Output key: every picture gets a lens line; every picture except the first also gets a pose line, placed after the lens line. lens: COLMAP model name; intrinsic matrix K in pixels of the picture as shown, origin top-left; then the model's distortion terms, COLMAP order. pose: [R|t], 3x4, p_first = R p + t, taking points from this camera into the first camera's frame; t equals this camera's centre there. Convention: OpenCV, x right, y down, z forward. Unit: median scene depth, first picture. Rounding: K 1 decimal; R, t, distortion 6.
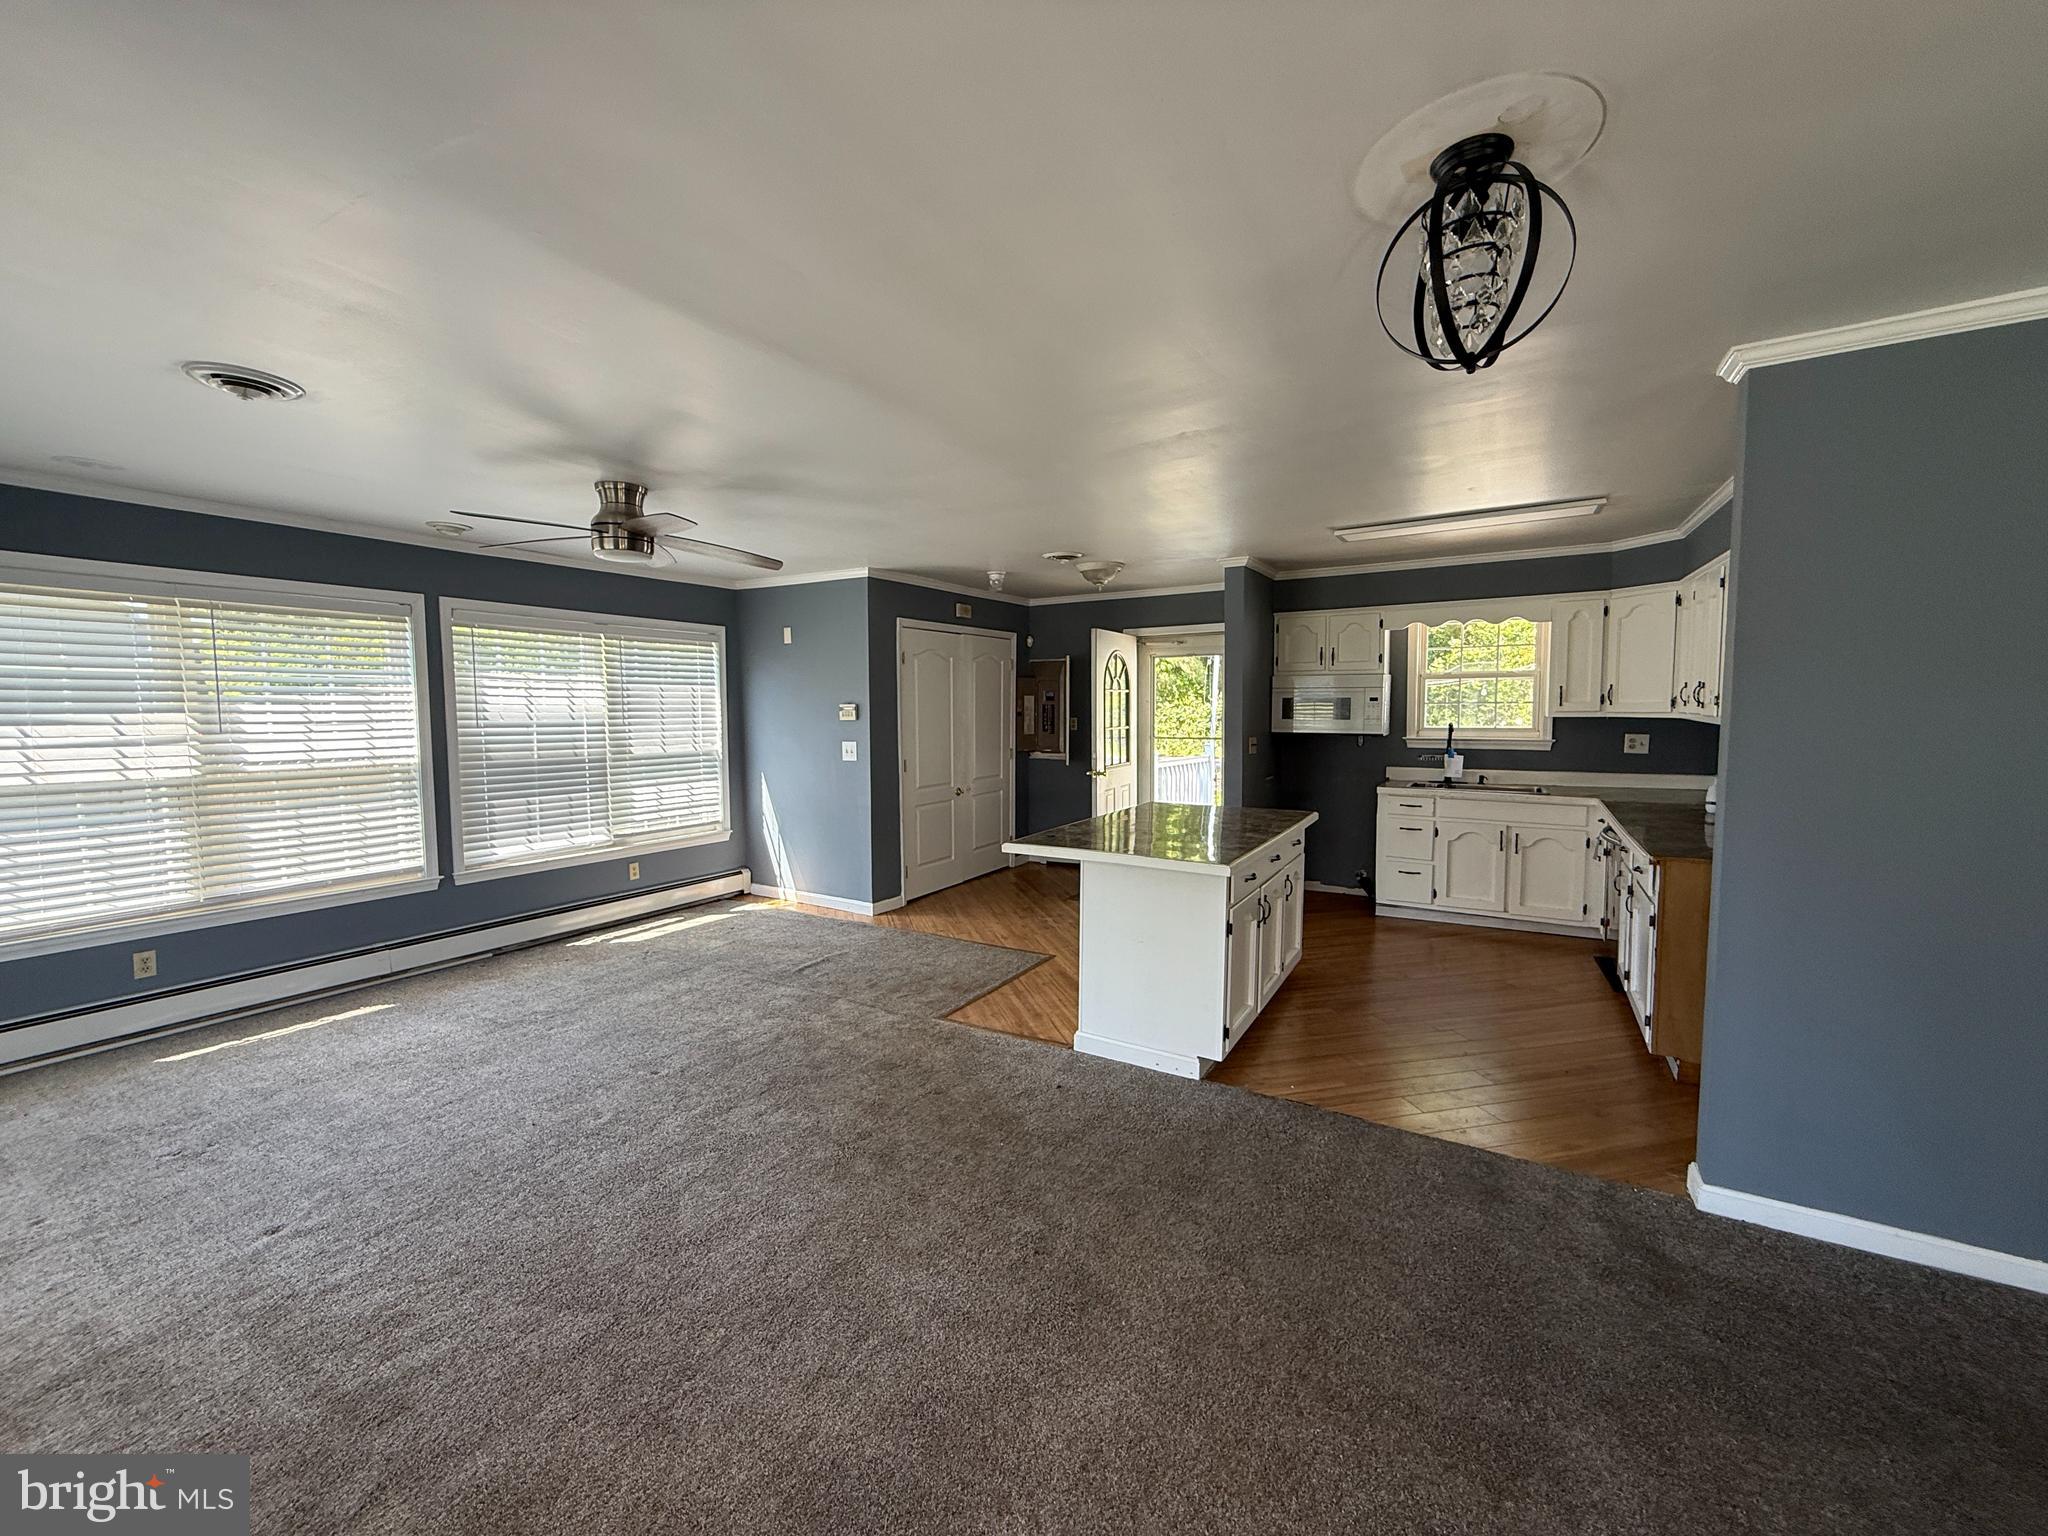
lens RADIAL K [[812.5, 0, 1020.7], [0, 812.5, 770.1], [0, 0, 1]] dist [-0.001110, -0.000042]
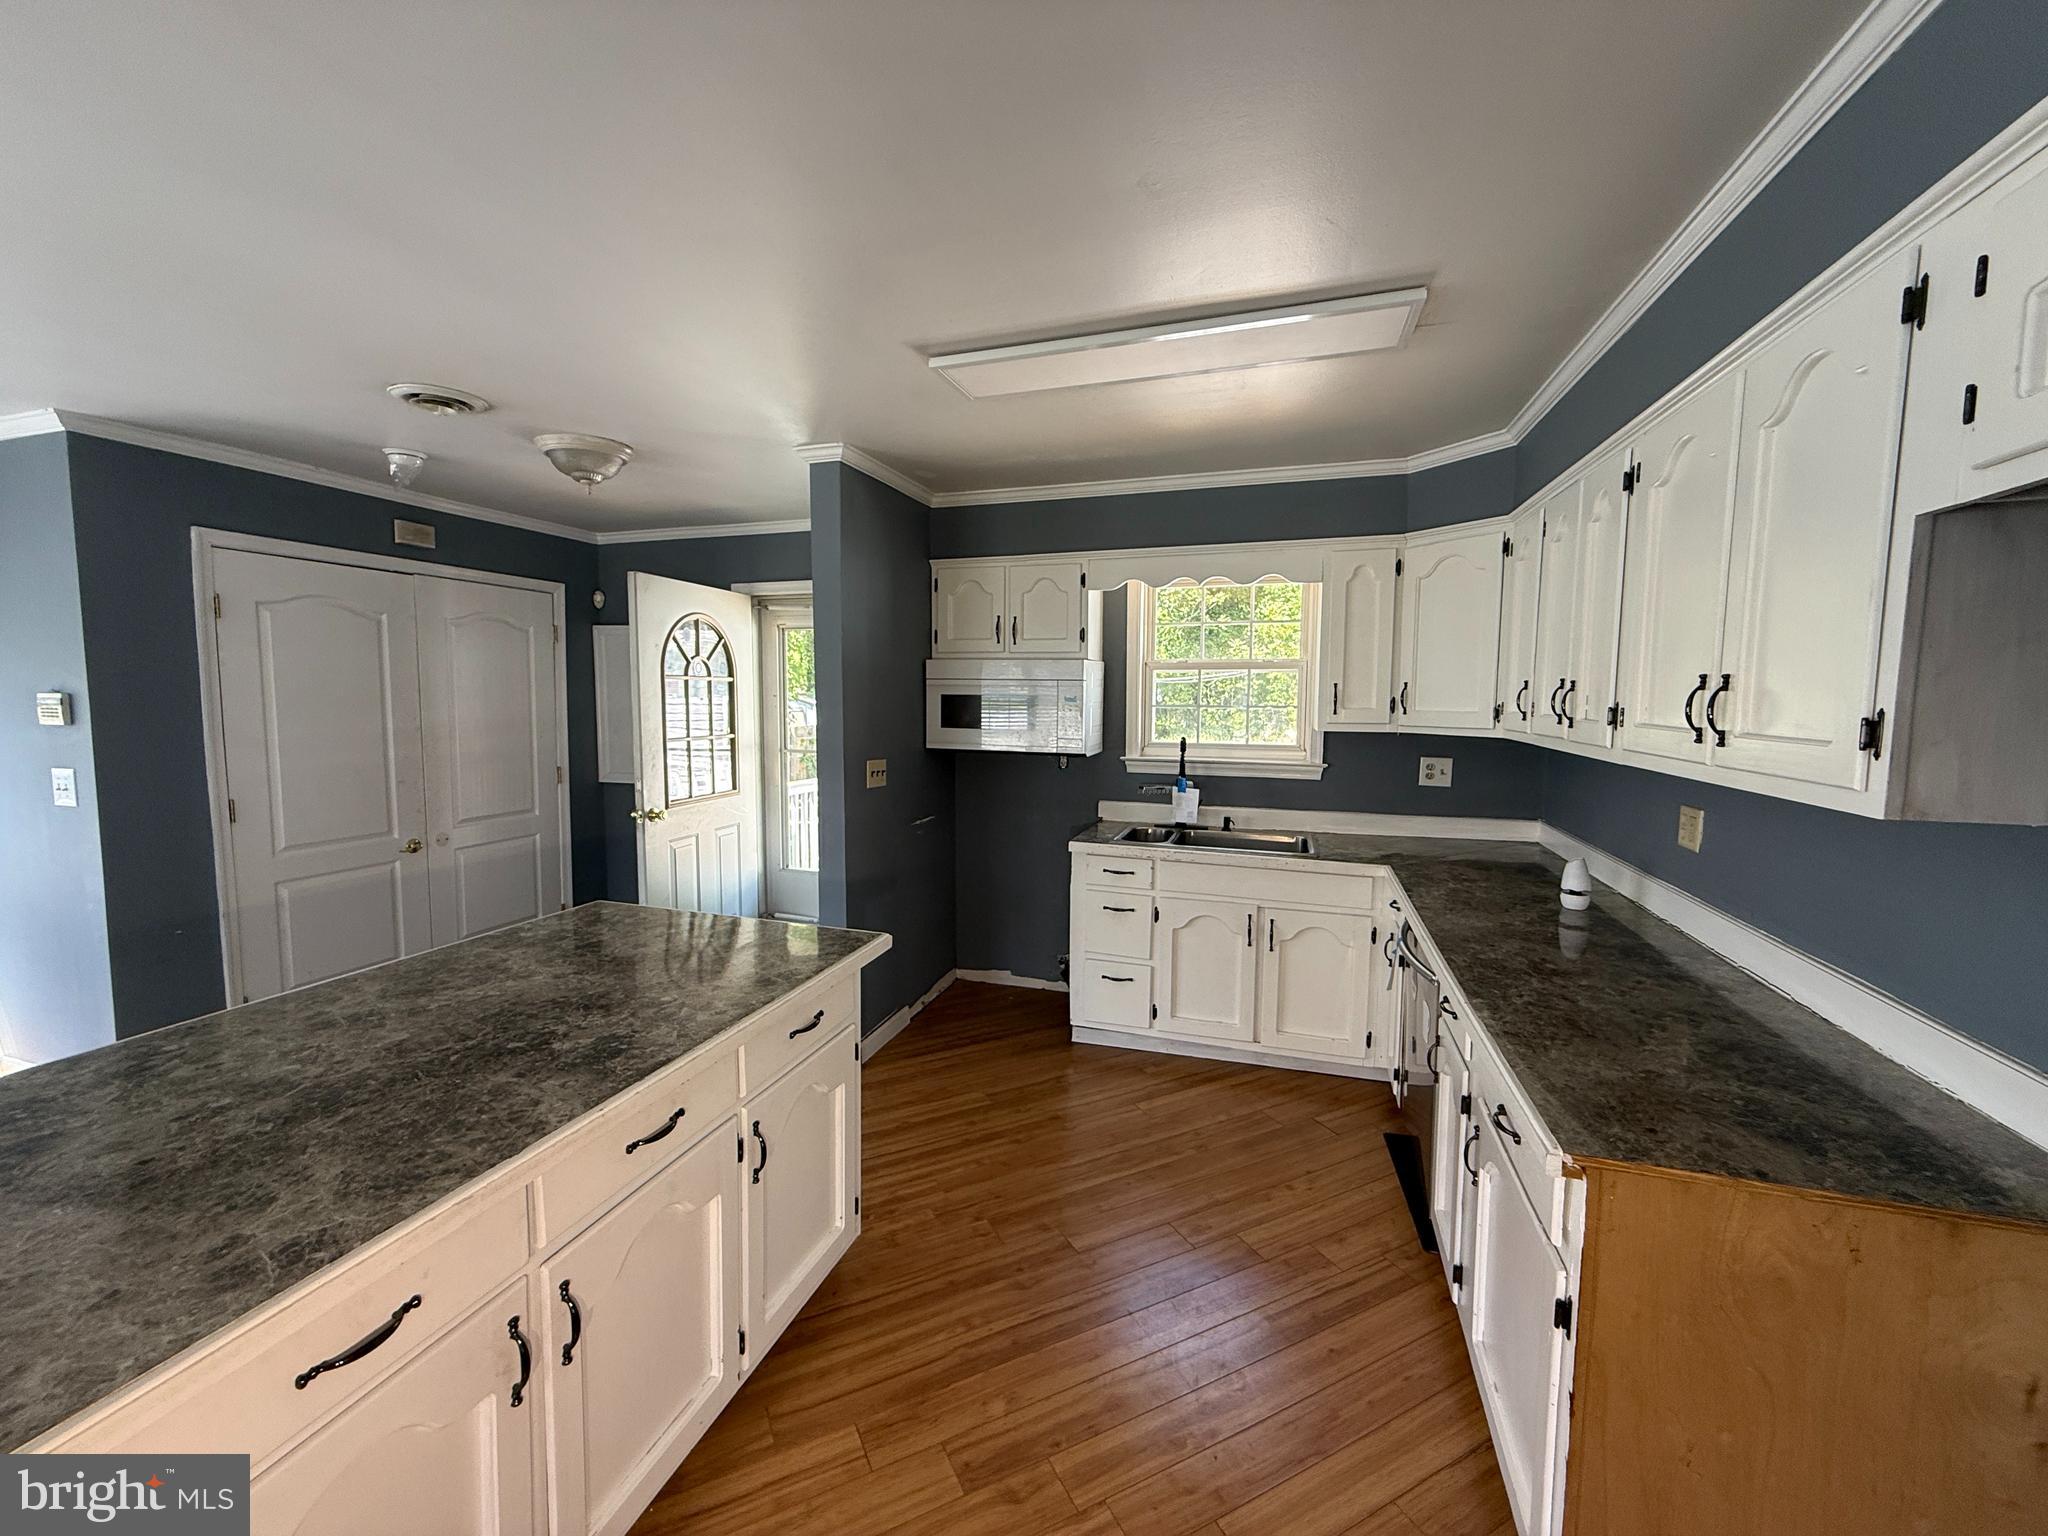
lens RADIAL K [[813.0, 0, 1018.7], [0, 813.0, 770.7], [0, 0, 1]] dist [0.000831, 0.000002]
pose [[0.975451, -0.004588, 0.220167, 0.278858], [0.002086, 0.999931, 0.011594, -0.042277], [-0.220205, -0.010850, 0.975393, 0.426576]]
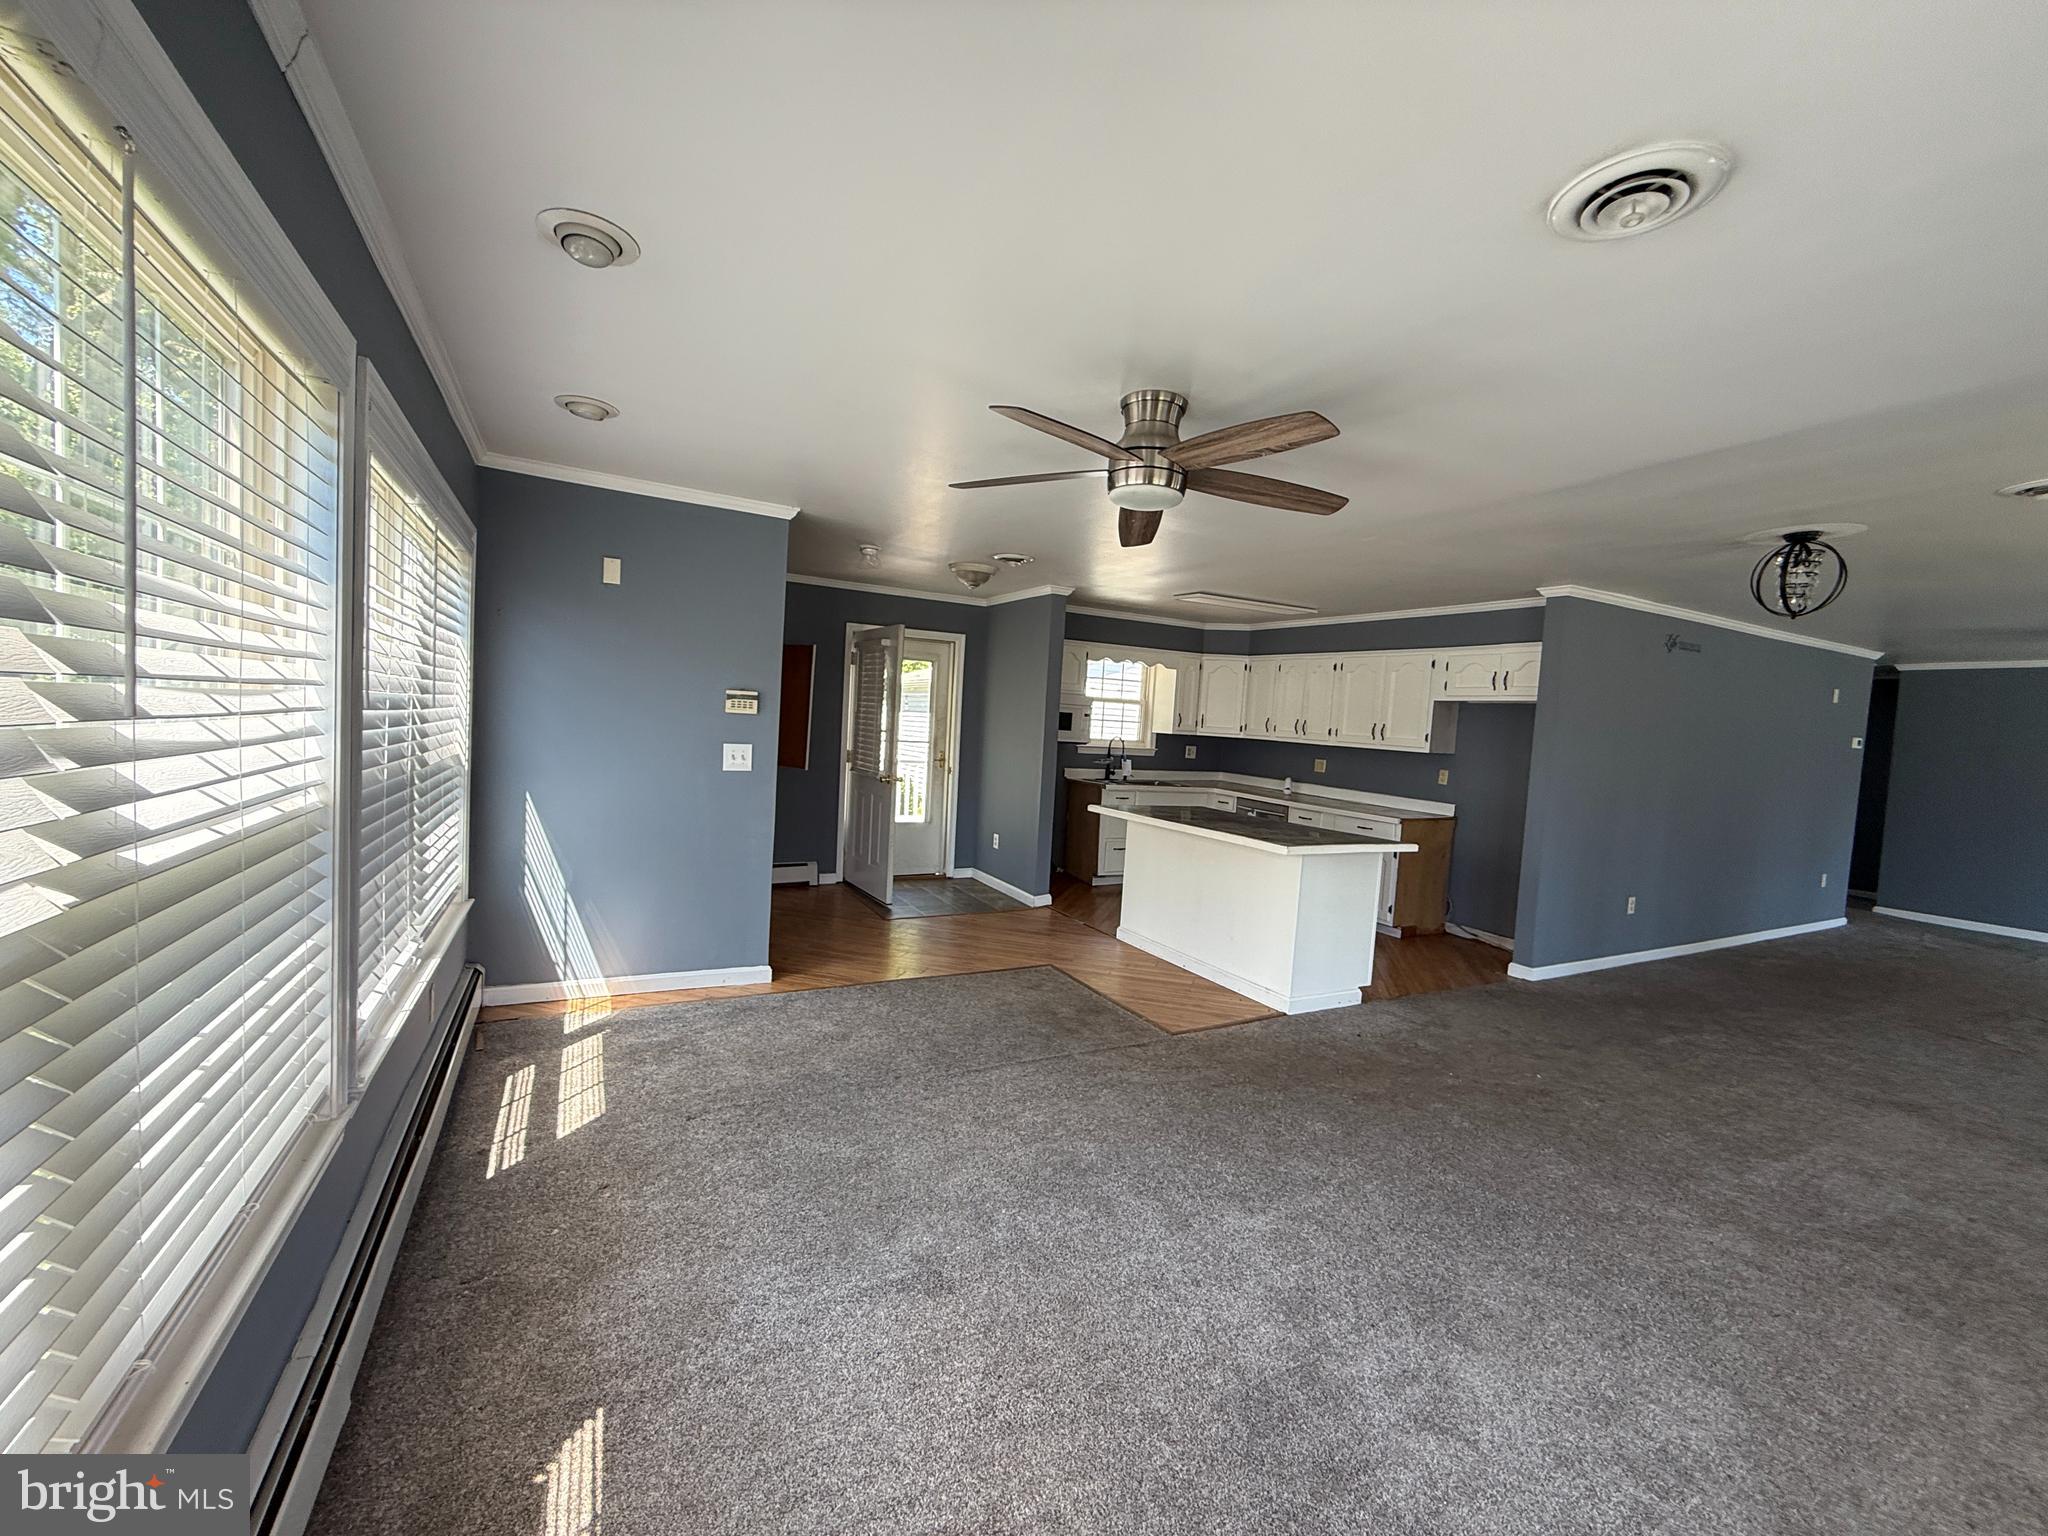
lens RADIAL K [[816.3, 0, 1020.4], [0, 816.3, 769.7], [0, 0, 1]] dist [-0.001320, 0.000400]
pose [[0.519246, -0.014927, 0.854494, -0.763939], [0.006952, 0.999888, 0.013243, -0.022314], [-0.854597, -0.000936, 0.519292, 0.471224]]
